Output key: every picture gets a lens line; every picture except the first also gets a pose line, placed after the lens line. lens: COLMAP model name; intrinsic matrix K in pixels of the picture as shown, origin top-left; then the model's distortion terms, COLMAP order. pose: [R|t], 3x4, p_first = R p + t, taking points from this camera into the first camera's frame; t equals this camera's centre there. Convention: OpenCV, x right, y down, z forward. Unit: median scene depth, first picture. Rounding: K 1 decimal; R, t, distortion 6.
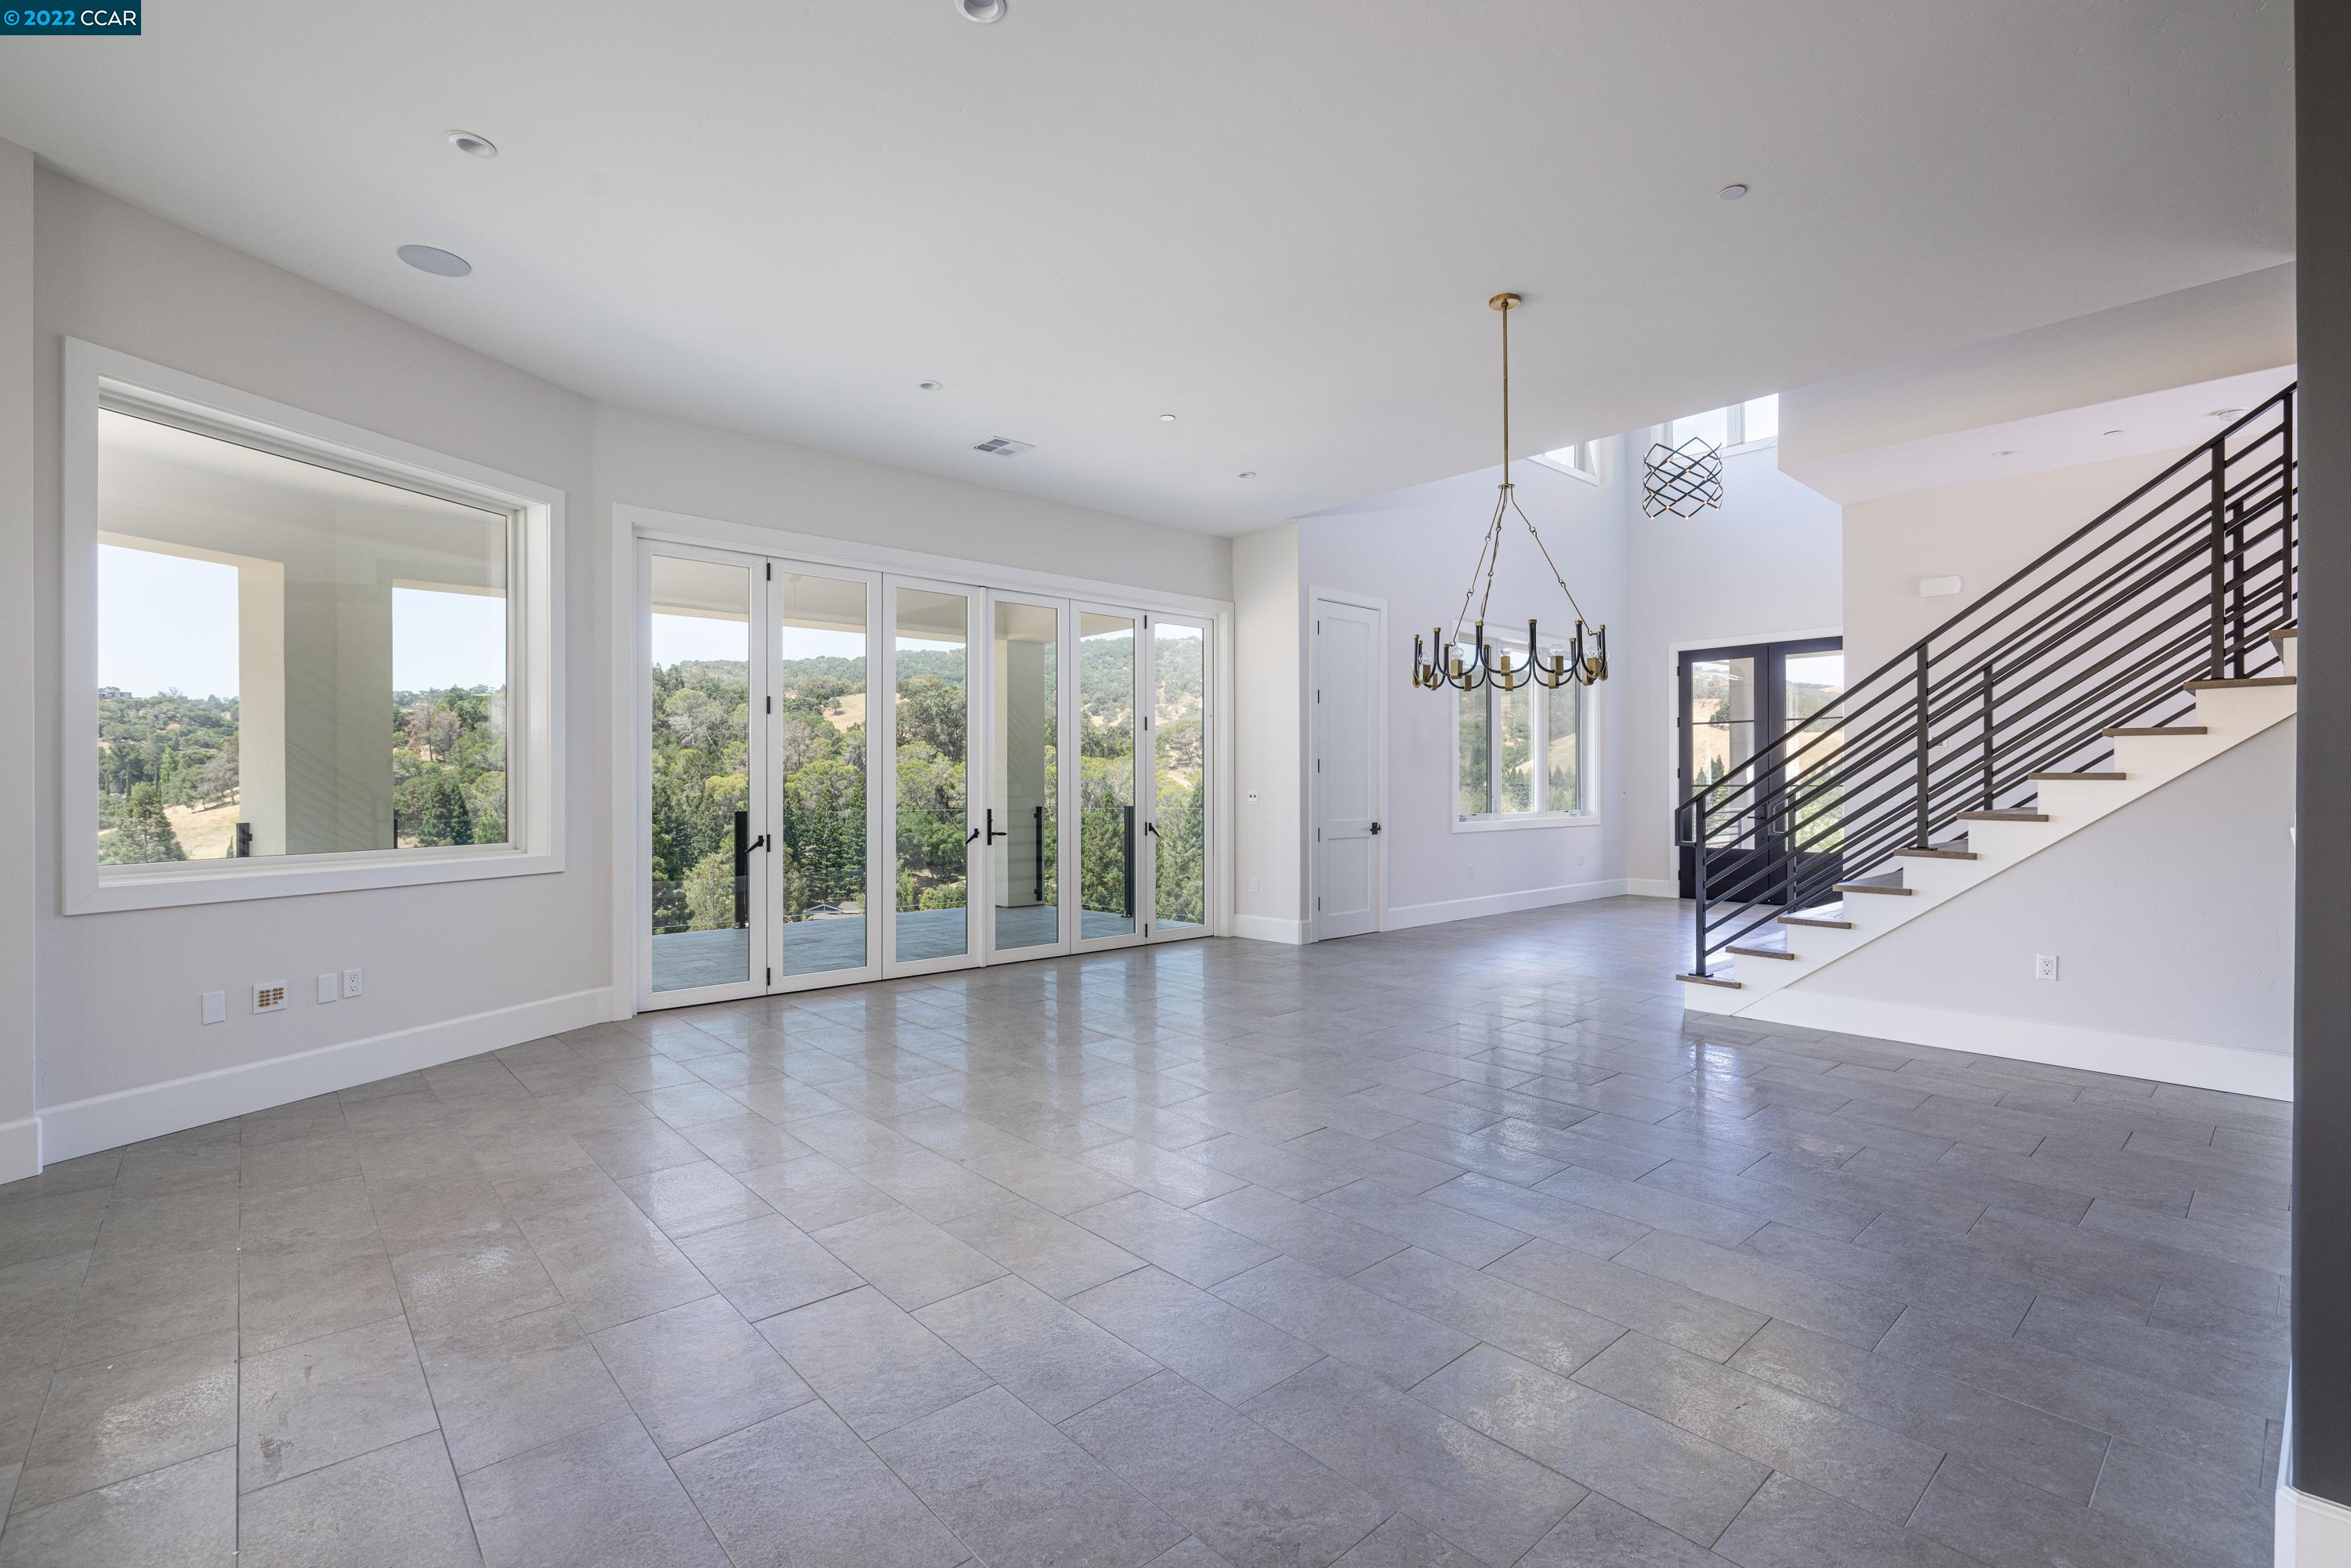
lens RADIAL K [[1044.2, 0, 1176.6], [0, 1044.2, 786.6], [0, 0, 1]] dist [-0.007852, 0.000104]
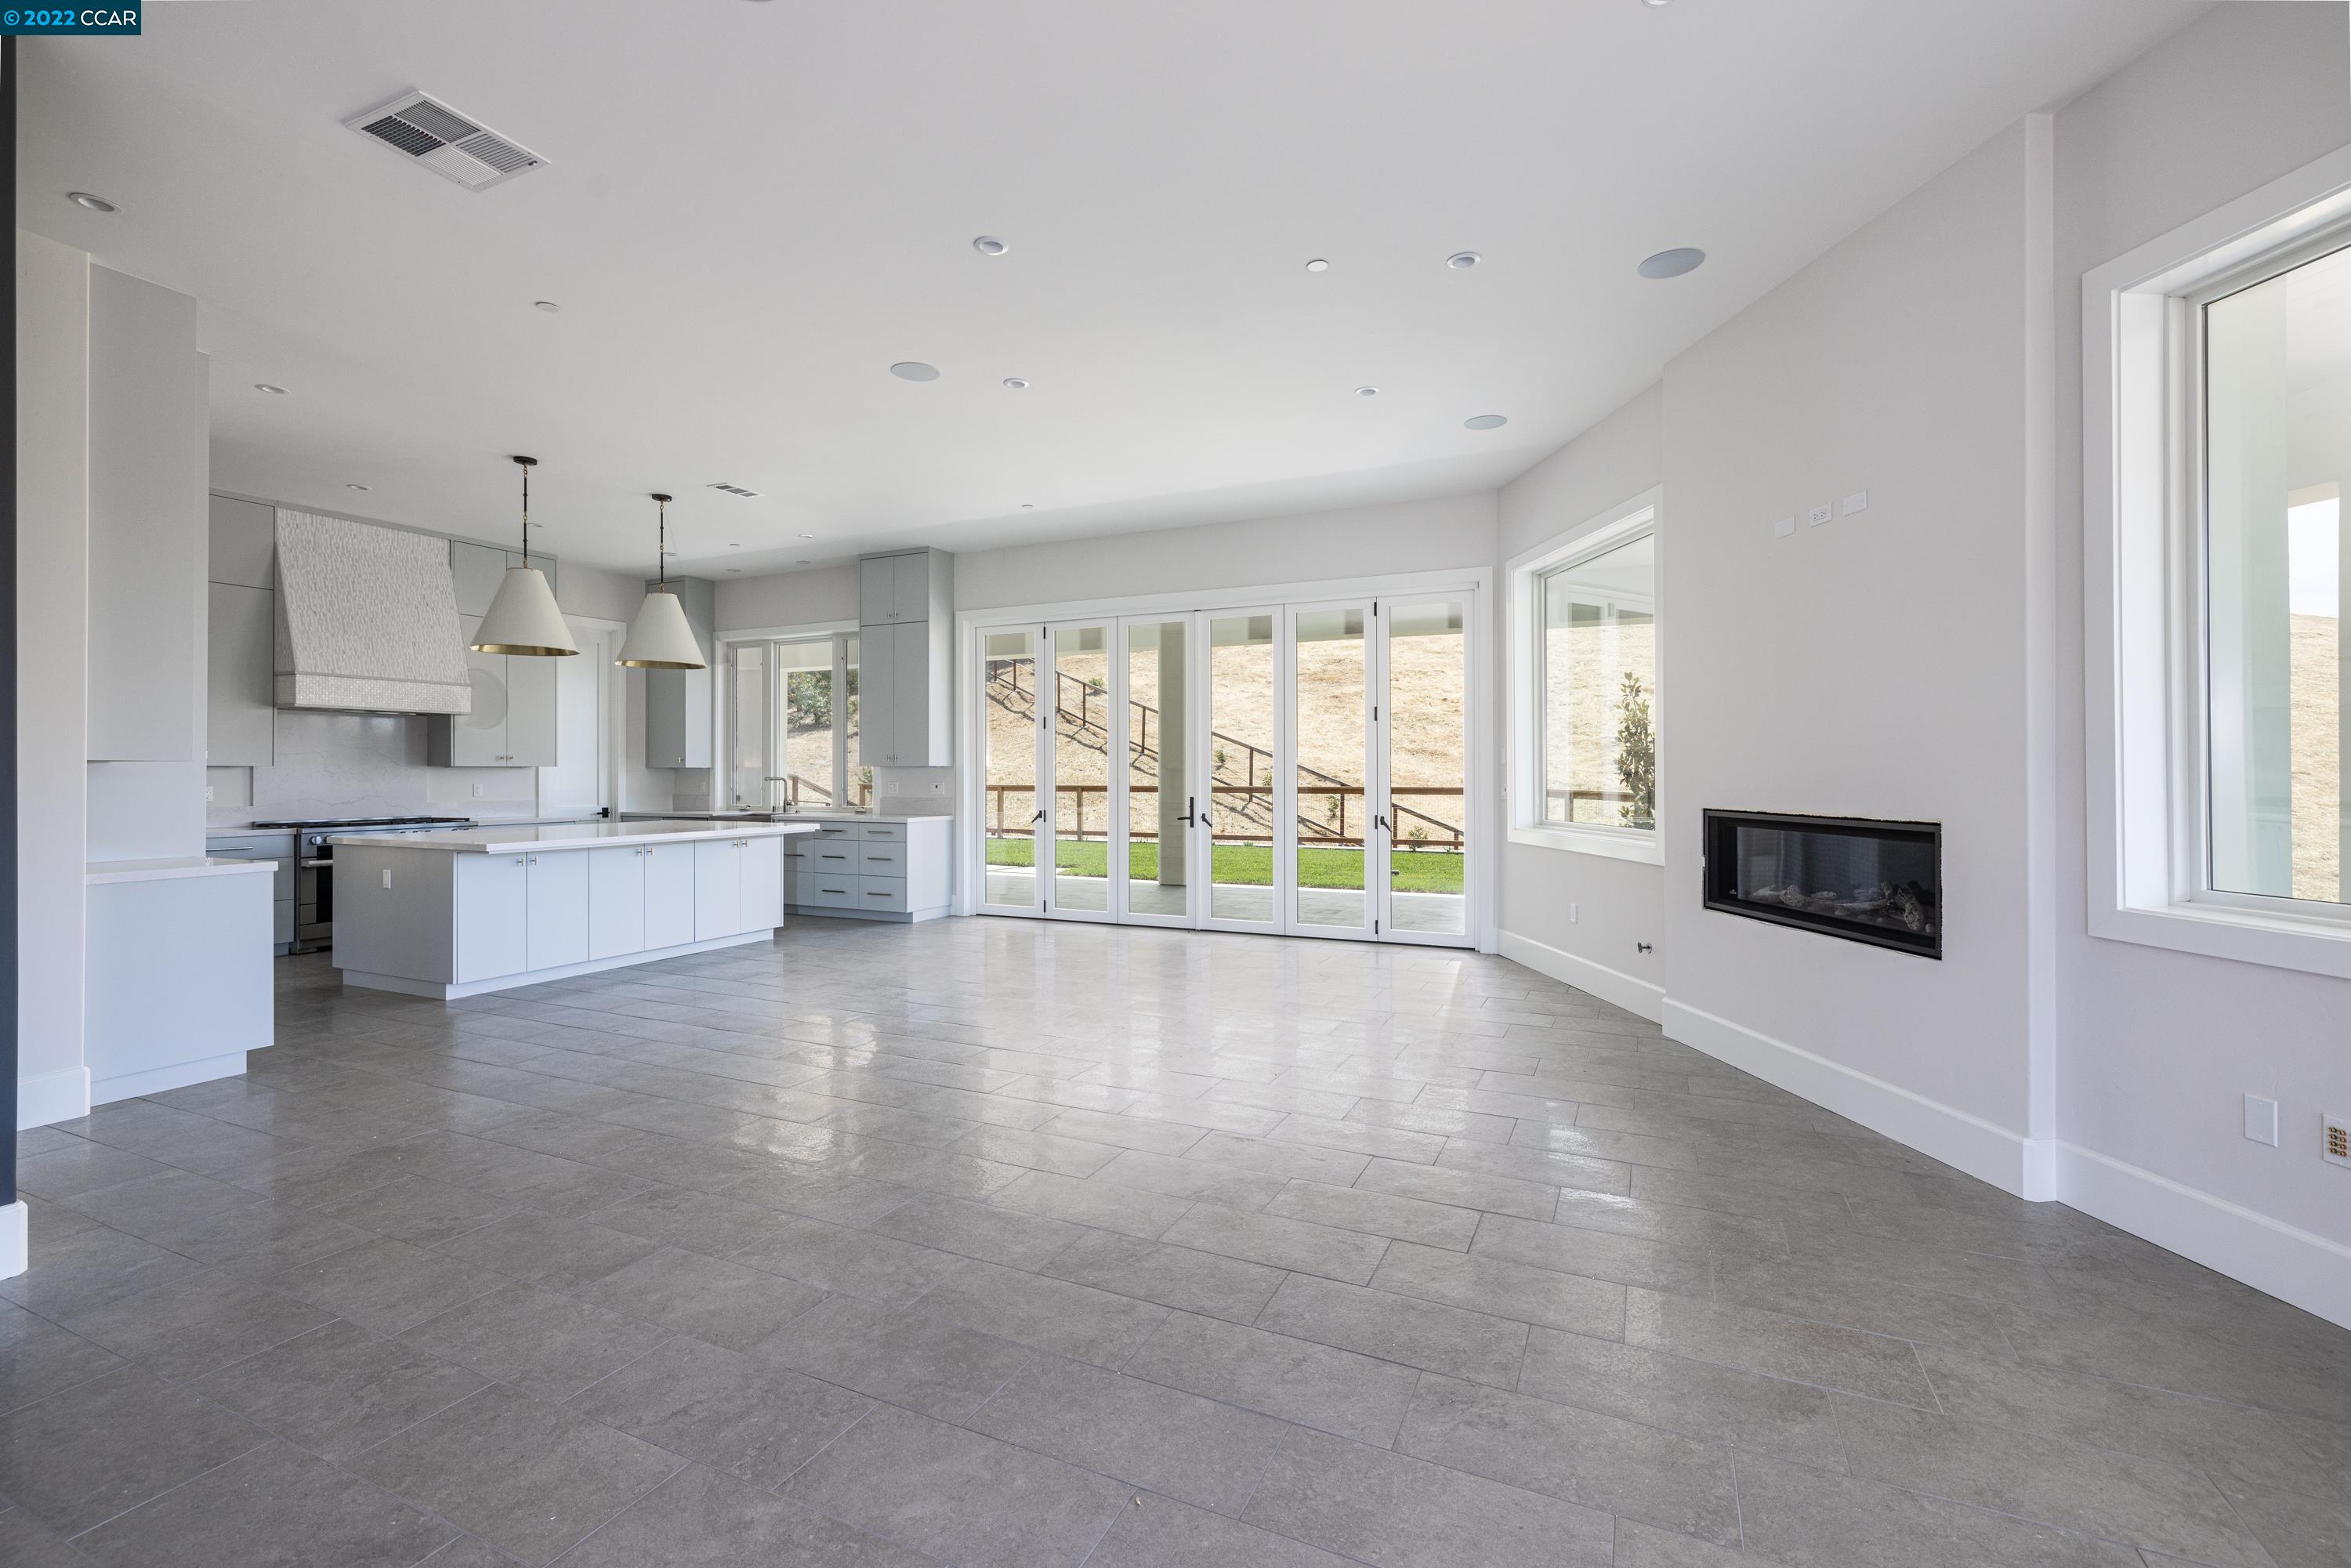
lens RADIAL K [[1029.4, 0, 1168.4], [0, 1029.4, 767.9], [0, 0, 1]] dist [0.000806, 0.000096]
pose [[-0.921949, 0.002548, -0.387302, -0.008475], [0.003092, 0.999995, -0.000780, -0.008852], [0.387298, -0.001916, -0.921953, 0.720238]]
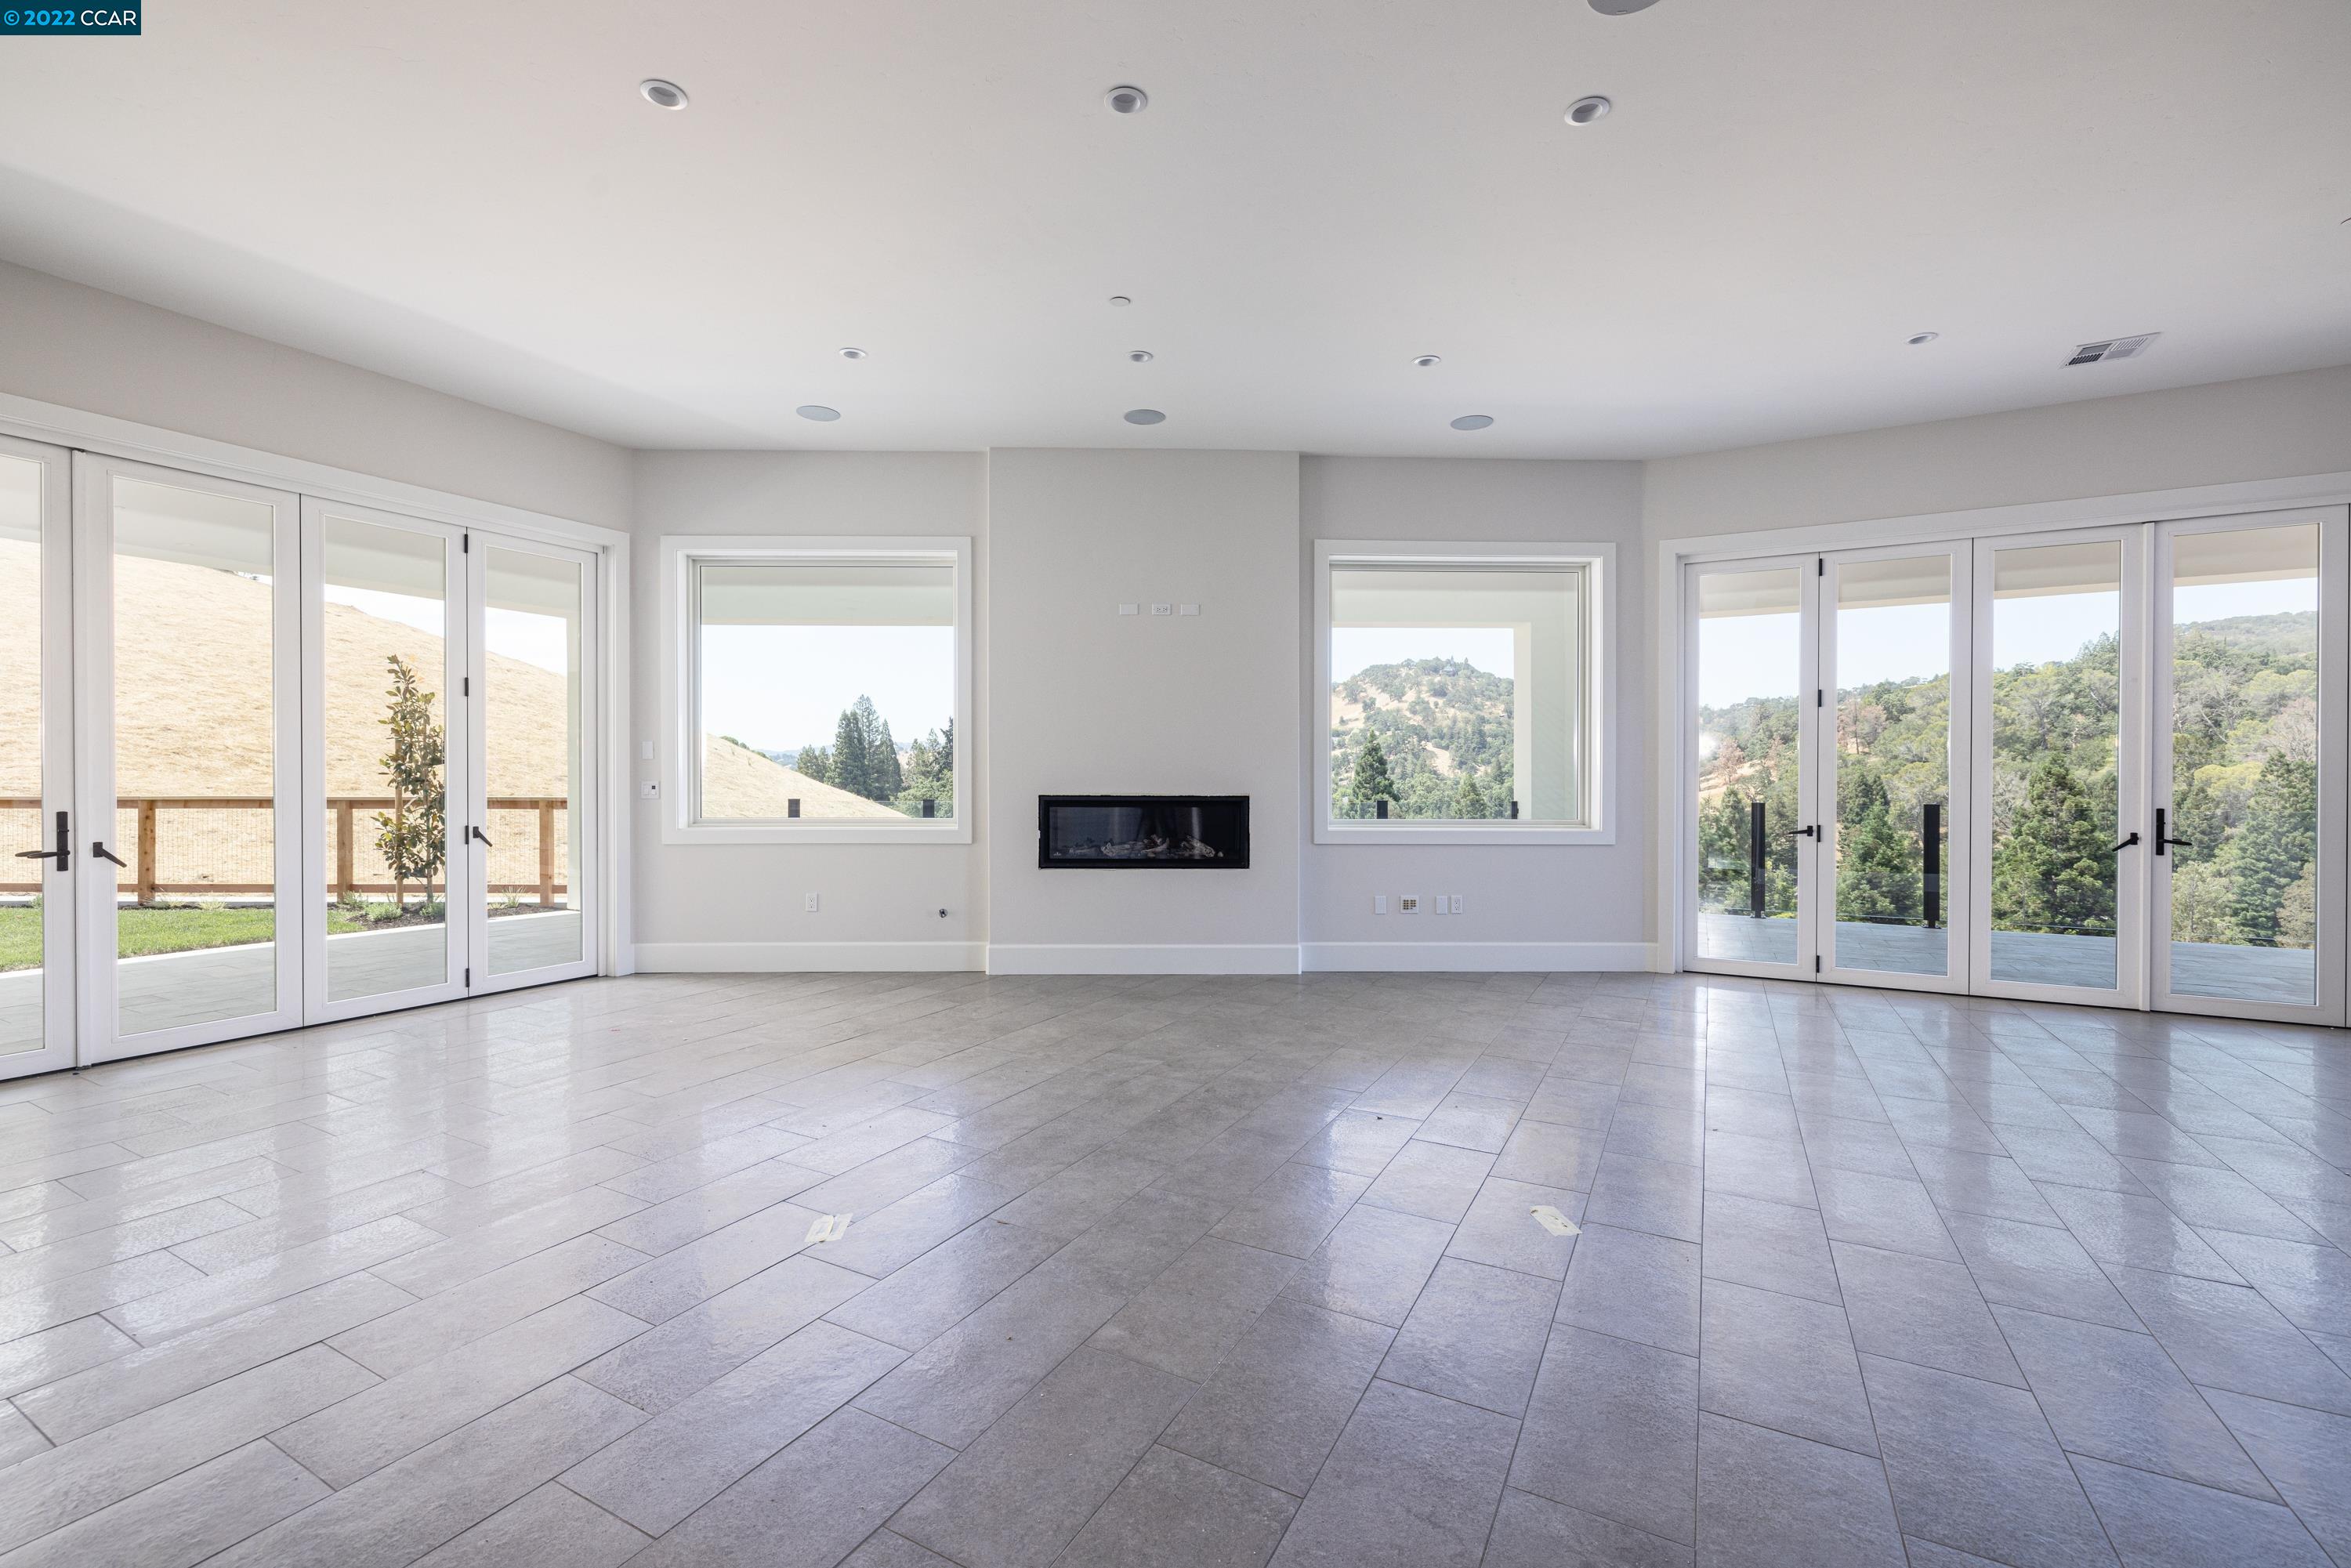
lens RADIAL K [[991.2, 0, 1169.2], [0, 991.2, 778.6], [0, 0, 1]] dist [0.000271, -0.000049]
pose [[0.331740, 0.004809, -0.943358, 0.268010], [-0.003721, 0.999986, 0.003789, -0.000517], [0.943363, 0.002253, 0.331754, 0.067831]]
